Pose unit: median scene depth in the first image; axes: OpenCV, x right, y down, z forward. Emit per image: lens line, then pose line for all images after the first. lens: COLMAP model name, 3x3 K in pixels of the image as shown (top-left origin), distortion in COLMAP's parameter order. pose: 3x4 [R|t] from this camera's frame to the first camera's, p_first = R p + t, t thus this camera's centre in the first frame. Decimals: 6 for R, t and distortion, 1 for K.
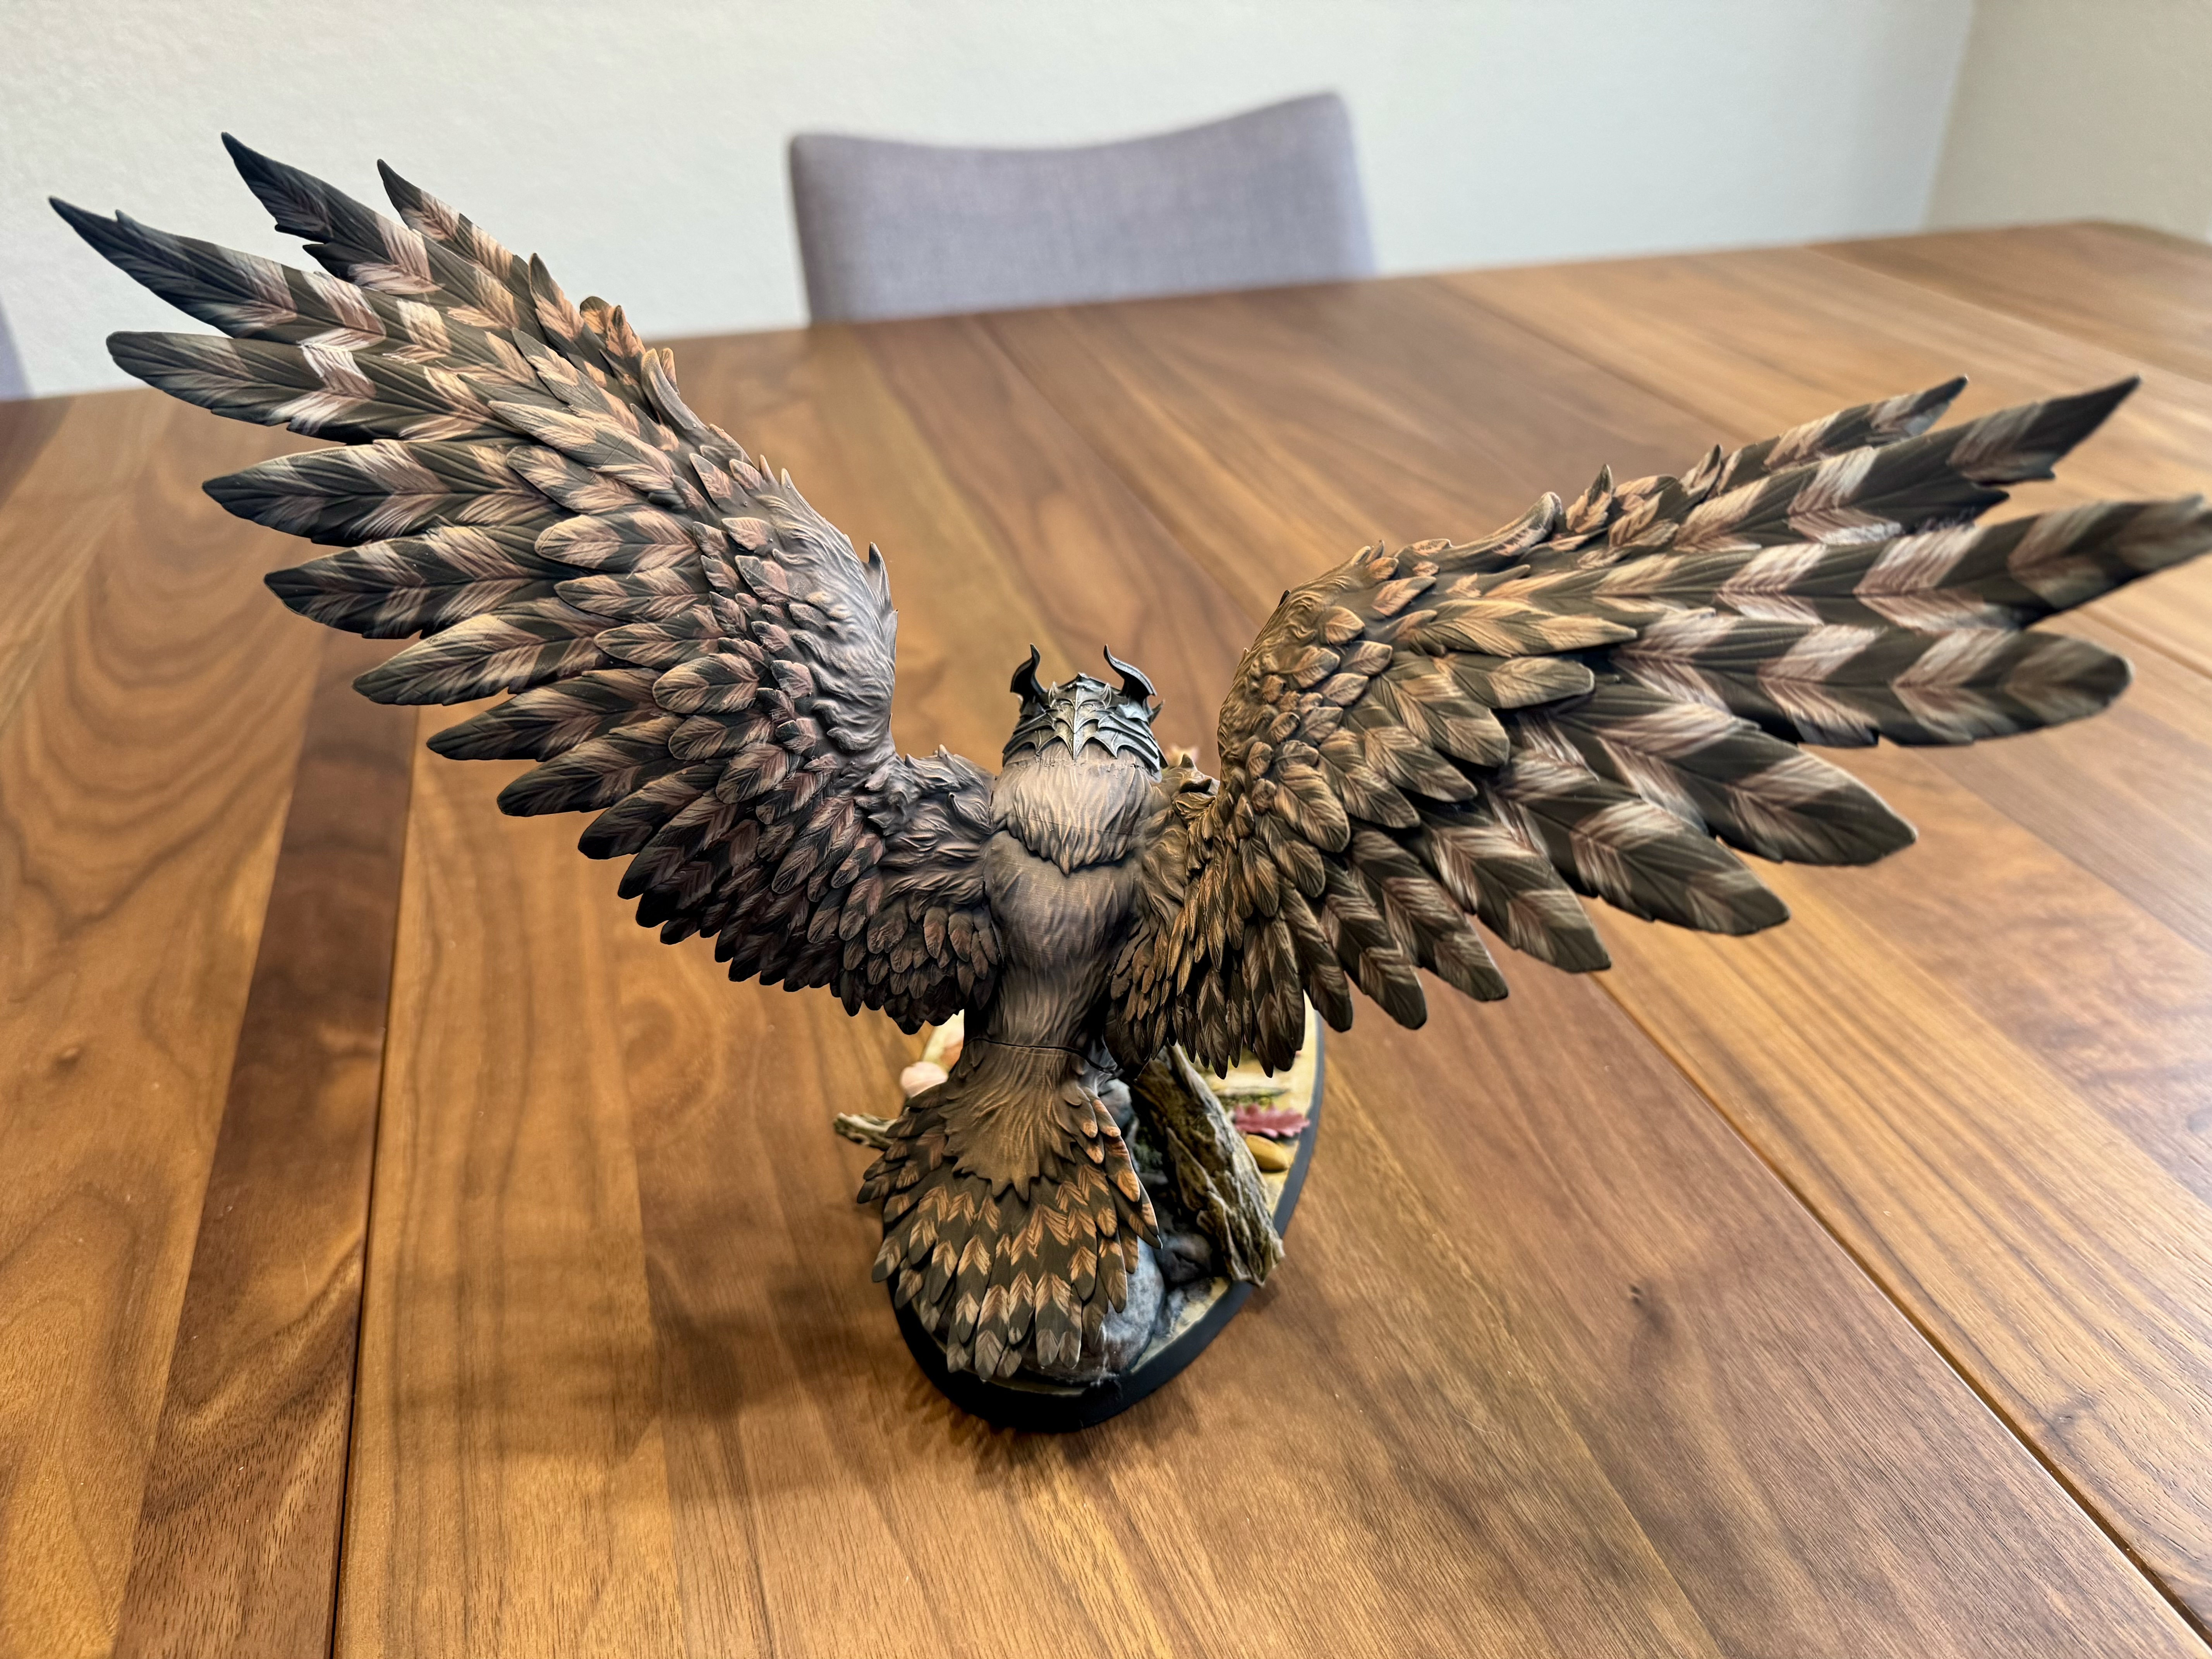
lens RADIAL K [[1614.5, 0, 1098.5], [0, 1614.5, 837.9], [0, 0, 1]] dist [-0.004286, -0.021247]
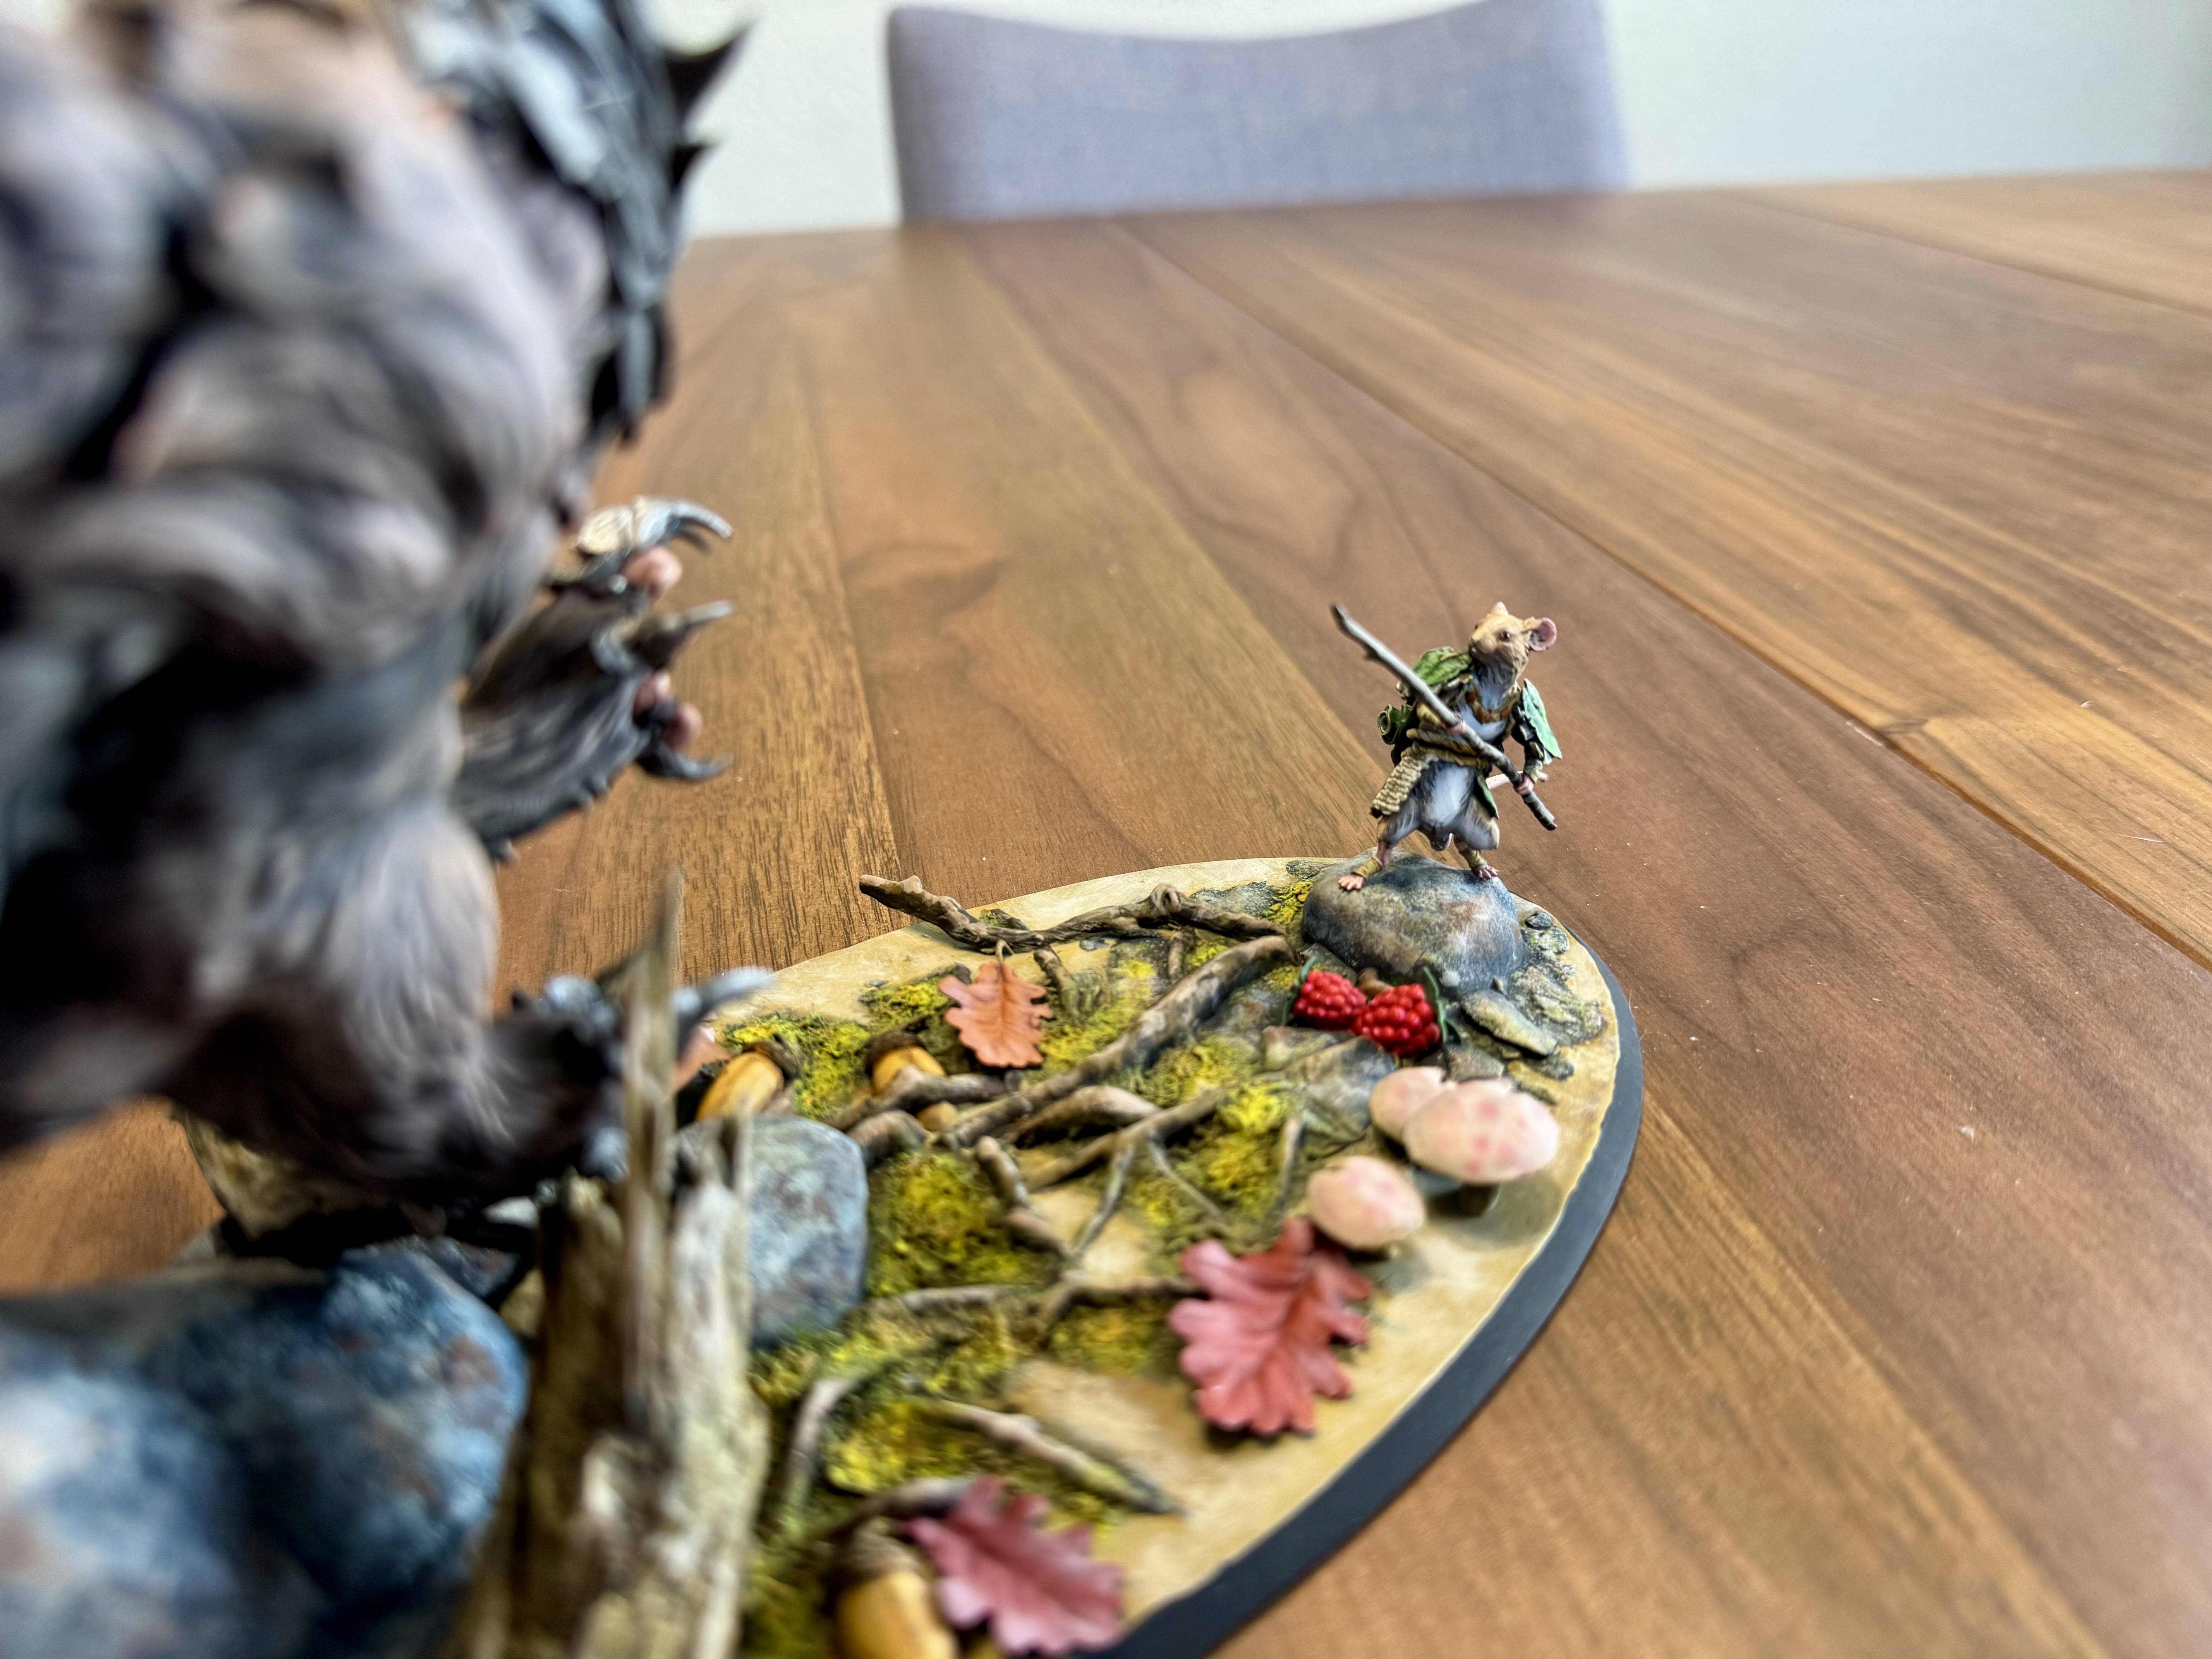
lens RADIAL K [[1614.5, 0, 1095.9], [0, 1614.5, 821.9], [0, 0, 1]] dist [-0.004286, -0.021247]
pose [[0.995117, 0.034563, -0.092457, -0.005769], [-0.040992, 0.996804, -0.068561, 0.015436], [0.089792, 0.072017, 0.993353, 0.365478]]
